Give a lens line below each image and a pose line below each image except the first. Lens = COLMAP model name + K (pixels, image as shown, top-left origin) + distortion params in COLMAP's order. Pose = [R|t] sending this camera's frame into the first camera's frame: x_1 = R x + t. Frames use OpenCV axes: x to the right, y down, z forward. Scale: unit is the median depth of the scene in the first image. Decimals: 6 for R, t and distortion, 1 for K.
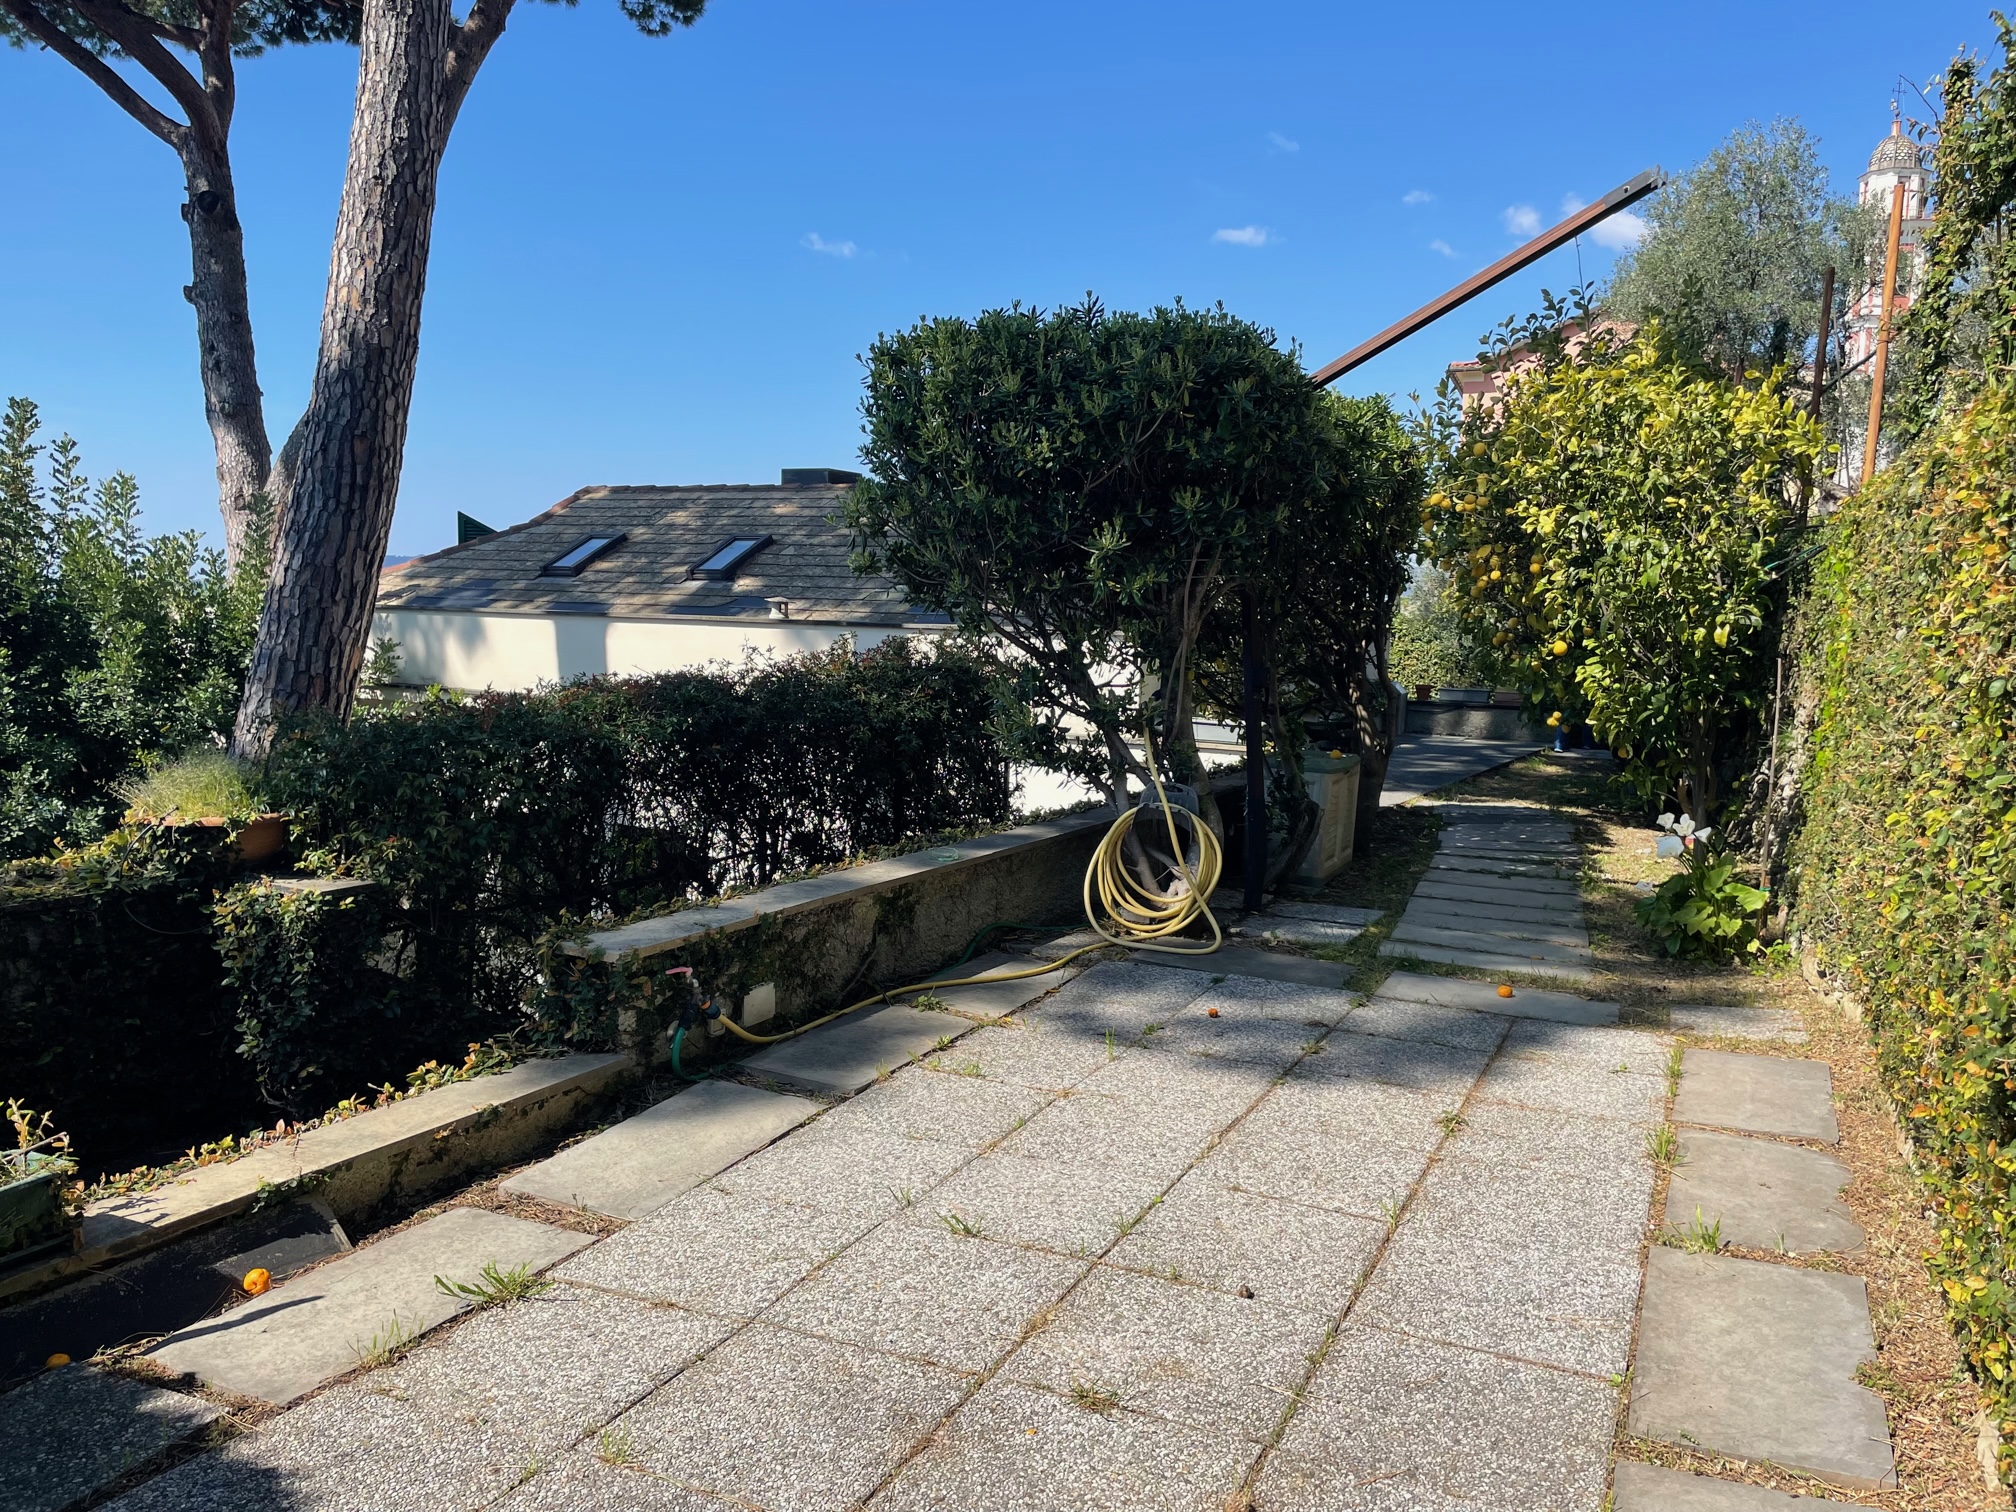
lens RADIAL K [[1513.8, 0, 1002.0], [0, 1513.8, 754.3], [0, 0, 1]] dist [0.117997, -0.147964]
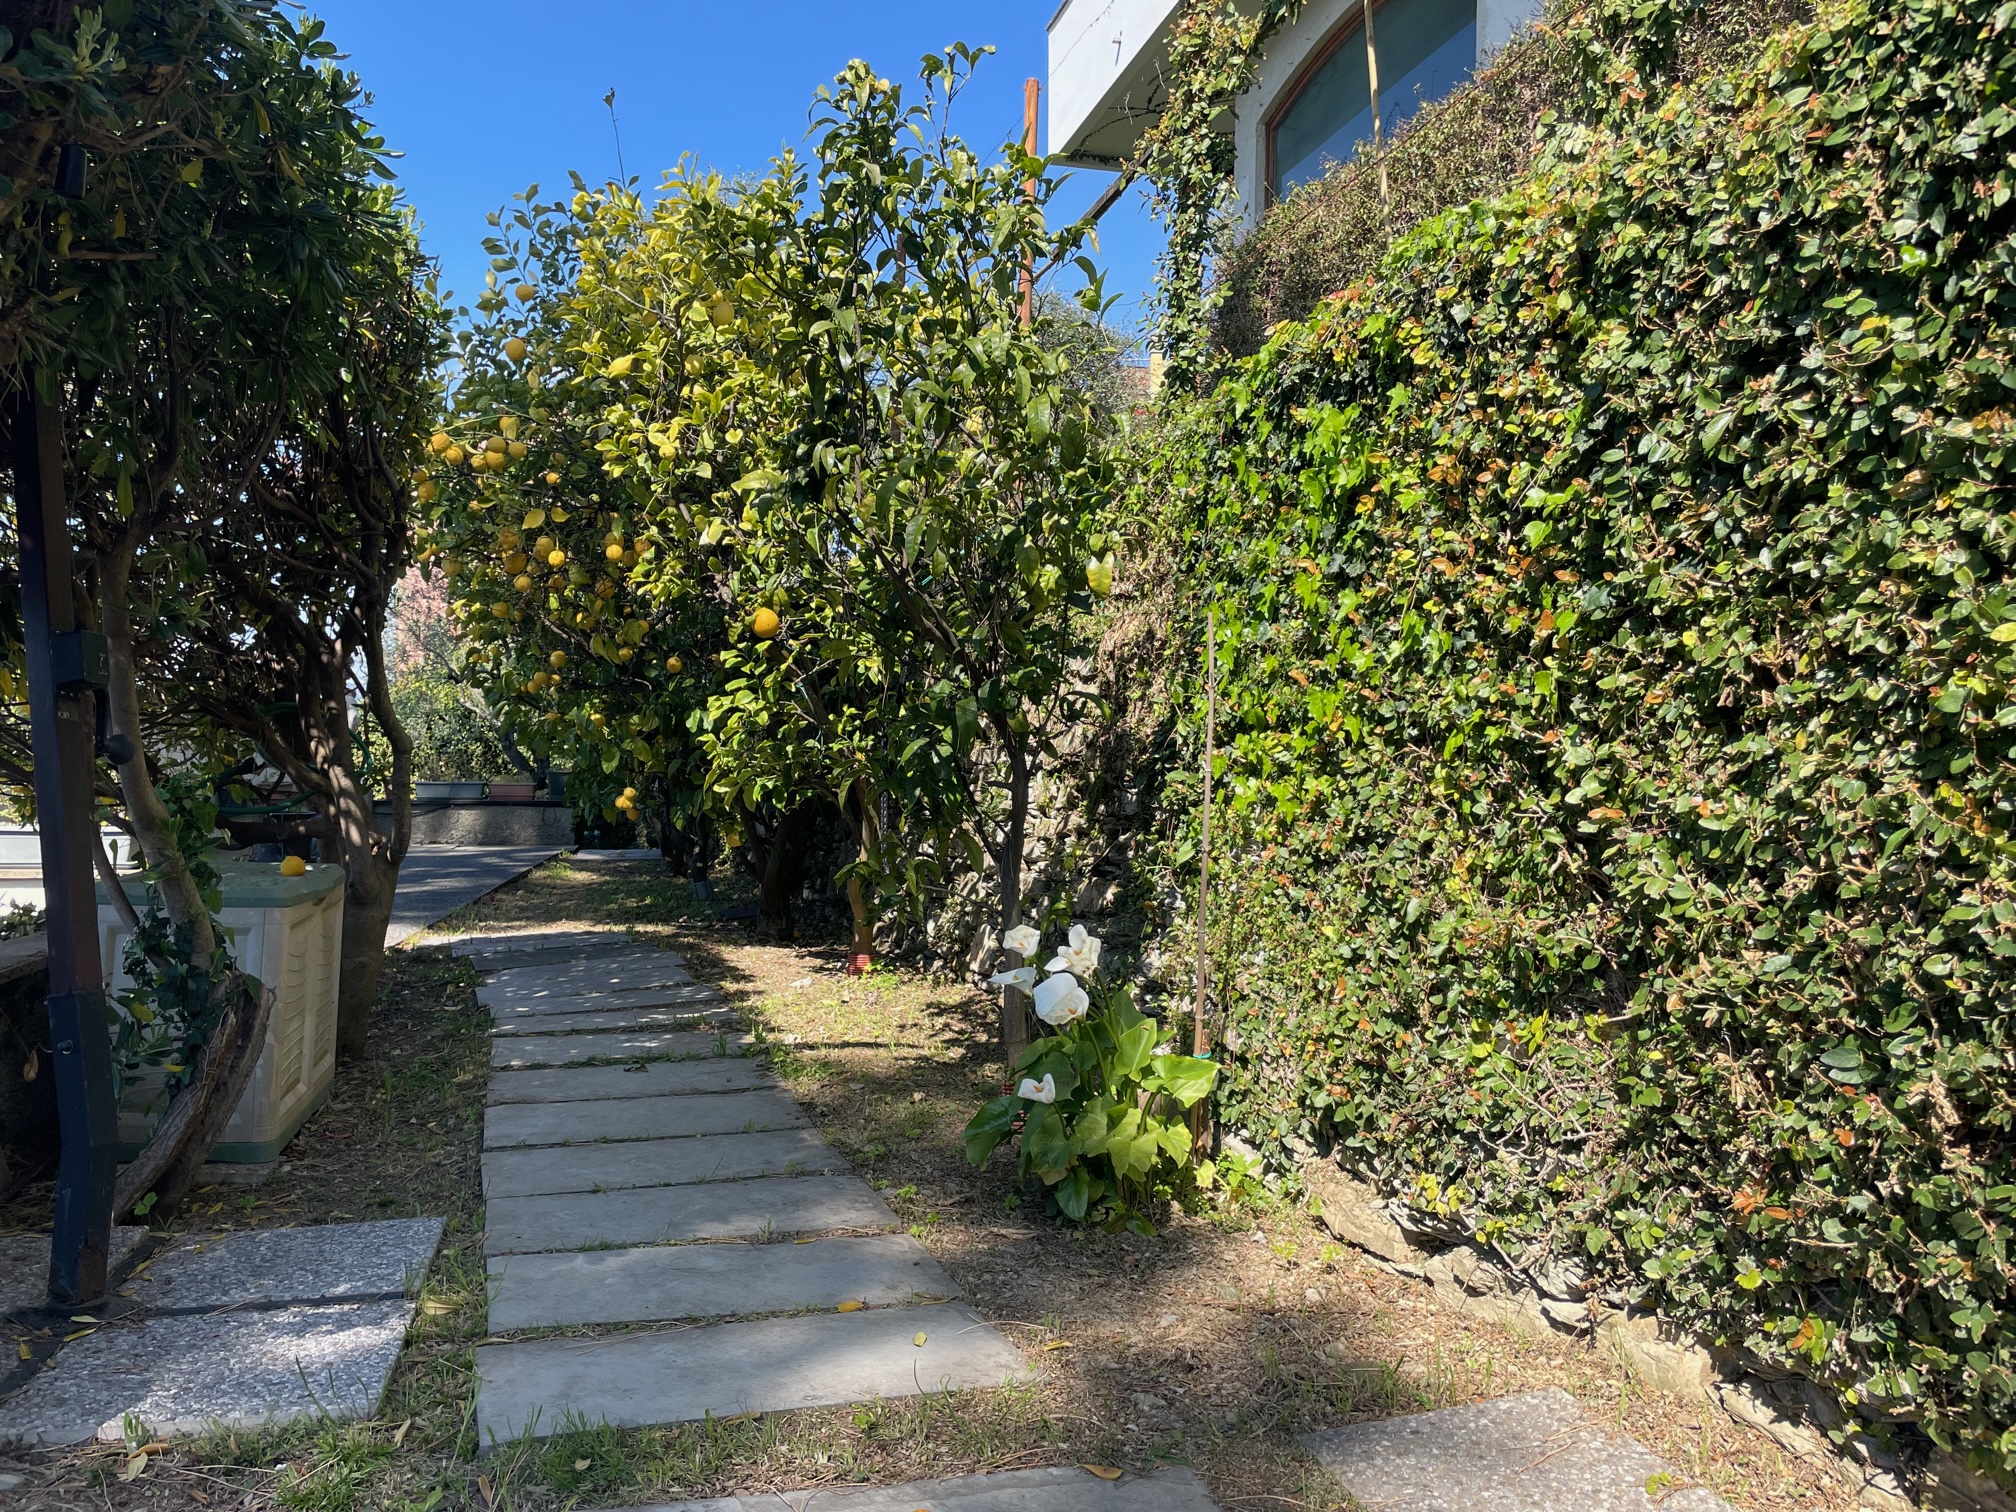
lens RADIAL K [[1513.8, 0, 1002.0], [0, 1513.8, 754.3], [0, 0, 1]] dist [0.117997, -0.147964]
pose [[0.785577, -0.022549, 0.618353, 0.098503], [0.069413, 0.996239, -0.051855, 0.006084], [-0.614859, 0.083658, 0.784188, 0.494847]]
